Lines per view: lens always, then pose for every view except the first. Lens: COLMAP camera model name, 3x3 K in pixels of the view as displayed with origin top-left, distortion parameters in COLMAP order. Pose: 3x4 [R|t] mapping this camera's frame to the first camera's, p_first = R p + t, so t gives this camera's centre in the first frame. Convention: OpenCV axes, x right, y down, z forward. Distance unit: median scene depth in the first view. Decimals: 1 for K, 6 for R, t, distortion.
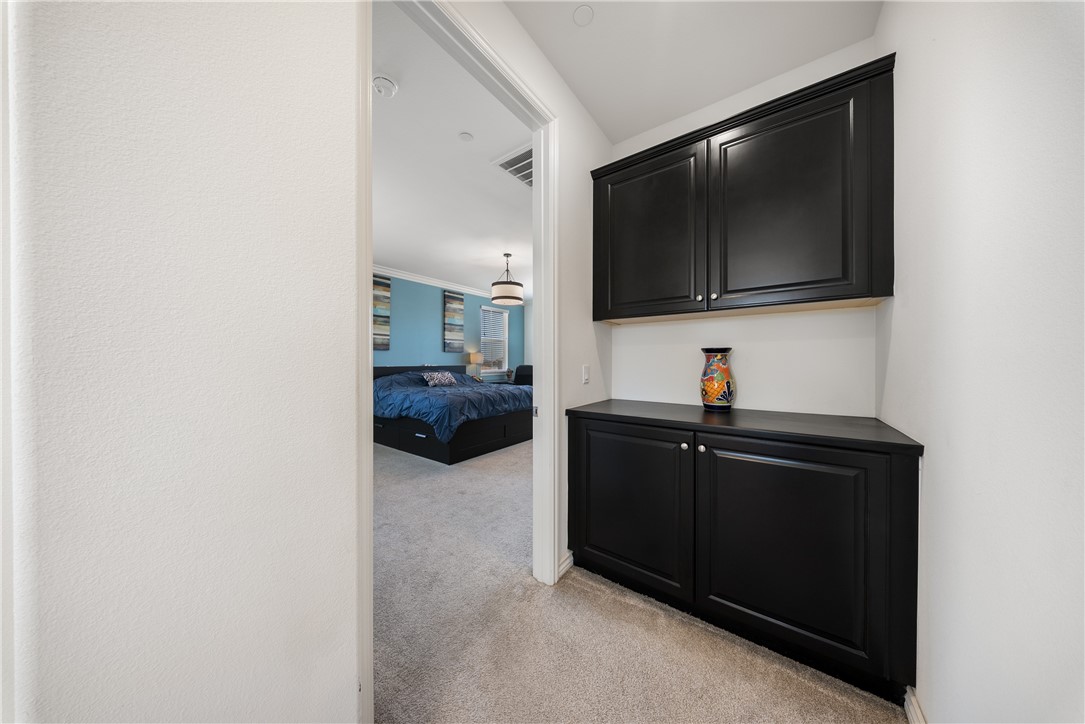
lens RADIAL K [[325.1, 0, 546.5], [0, 325.1, 363.9], [0, 0, 1]] dist [-0.000425, -0.000428]
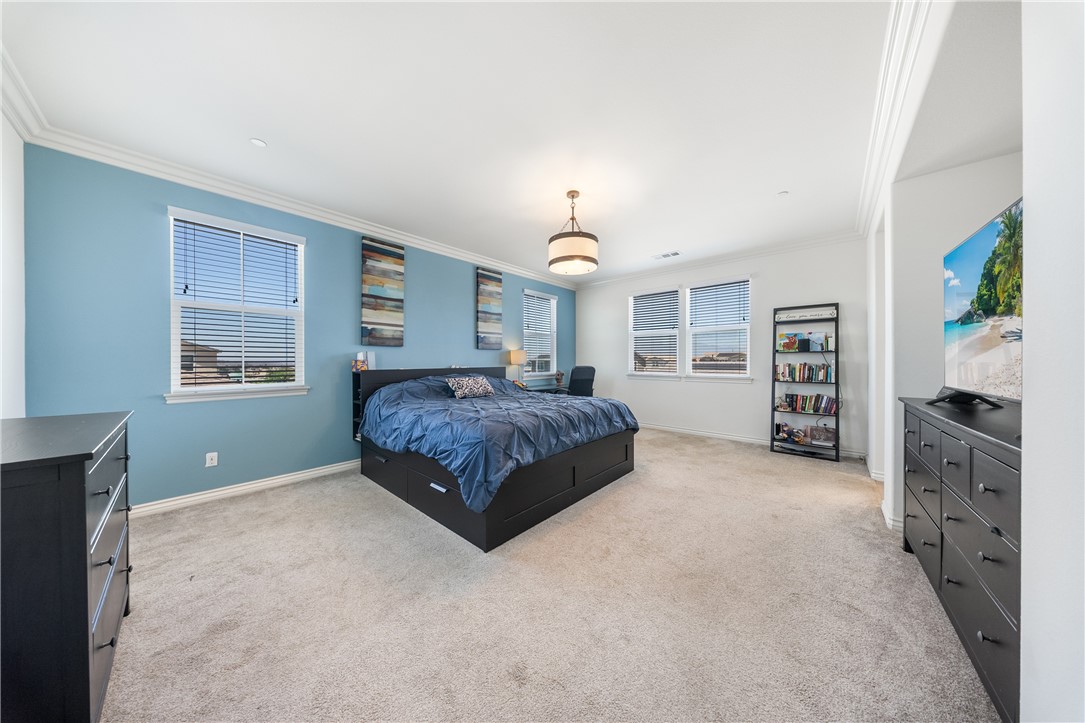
lens RADIAL K [[325.1, 0, 539.9], [0, 325.1, 364.1], [0, 0, 1]] dist [-0.000425, -0.000428]
pose [[0.993201, -0.003037, -0.116375, -0.112797], [0.003100, 0.999995, 0.000356, -0.002628], [0.116373, -0.000714, 0.993205, 0.365820]]
